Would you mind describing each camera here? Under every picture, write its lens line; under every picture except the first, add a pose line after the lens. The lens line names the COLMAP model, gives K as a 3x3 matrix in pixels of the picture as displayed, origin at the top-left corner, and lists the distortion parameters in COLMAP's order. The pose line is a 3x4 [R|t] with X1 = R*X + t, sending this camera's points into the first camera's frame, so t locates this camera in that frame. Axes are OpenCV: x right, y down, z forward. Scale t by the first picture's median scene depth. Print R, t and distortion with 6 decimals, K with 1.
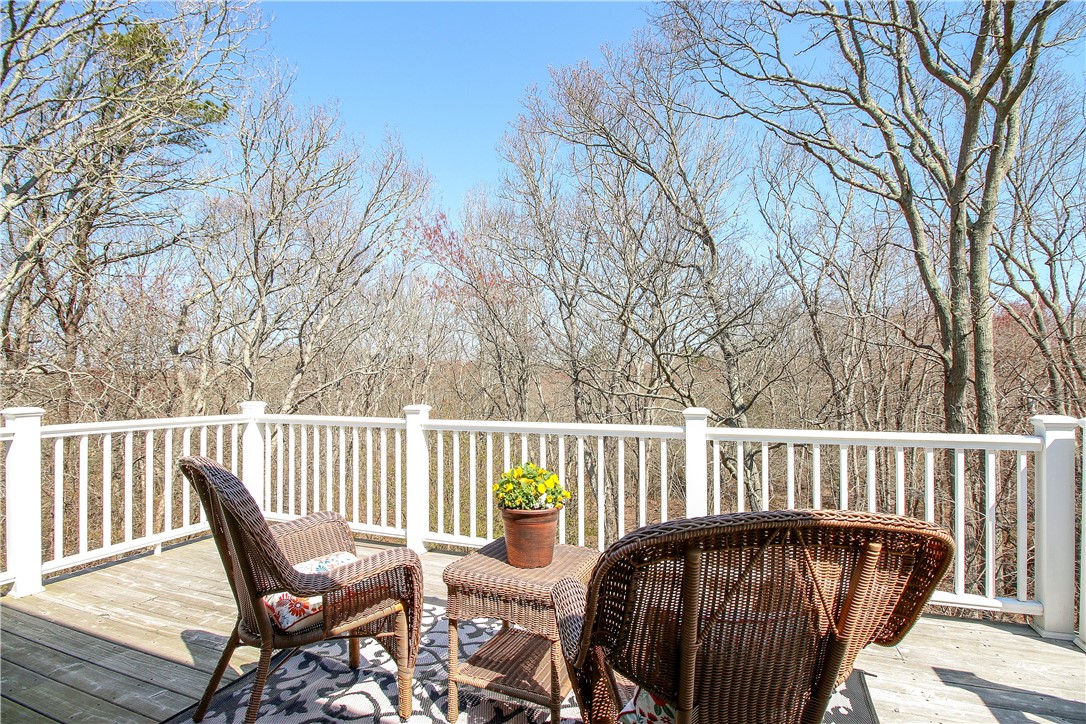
lens RADIAL K [[543.4, 0, 546.2], [0, 543.4, 382.1], [0, 0, 1]] dist [0.035943, -0.020017]
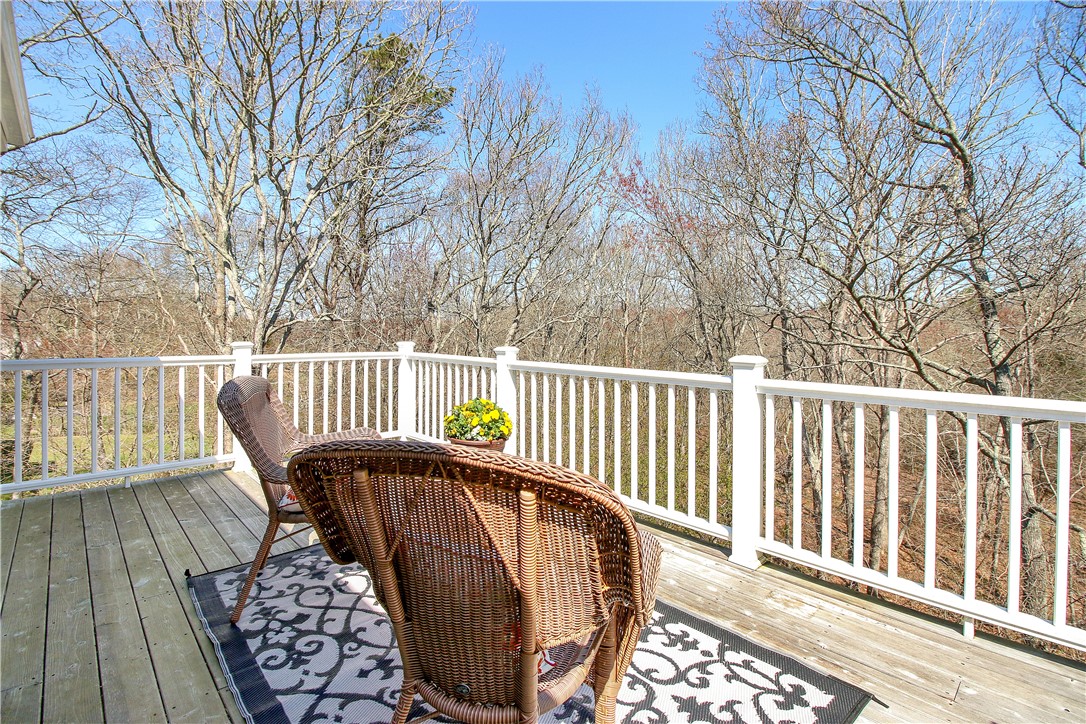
lens RADIAL K [[547.0, 0, 540.2], [0, 547.0, 347.8], [0, 0, 1]] dist [-0.002014, -0.012630]
pose [[0.889188, 0.023496, -0.456938, 0.128780], [-0.010494, 0.999465, 0.030974, 0.004285], [0.457421, -0.022747, 0.888959, 0.027221]]
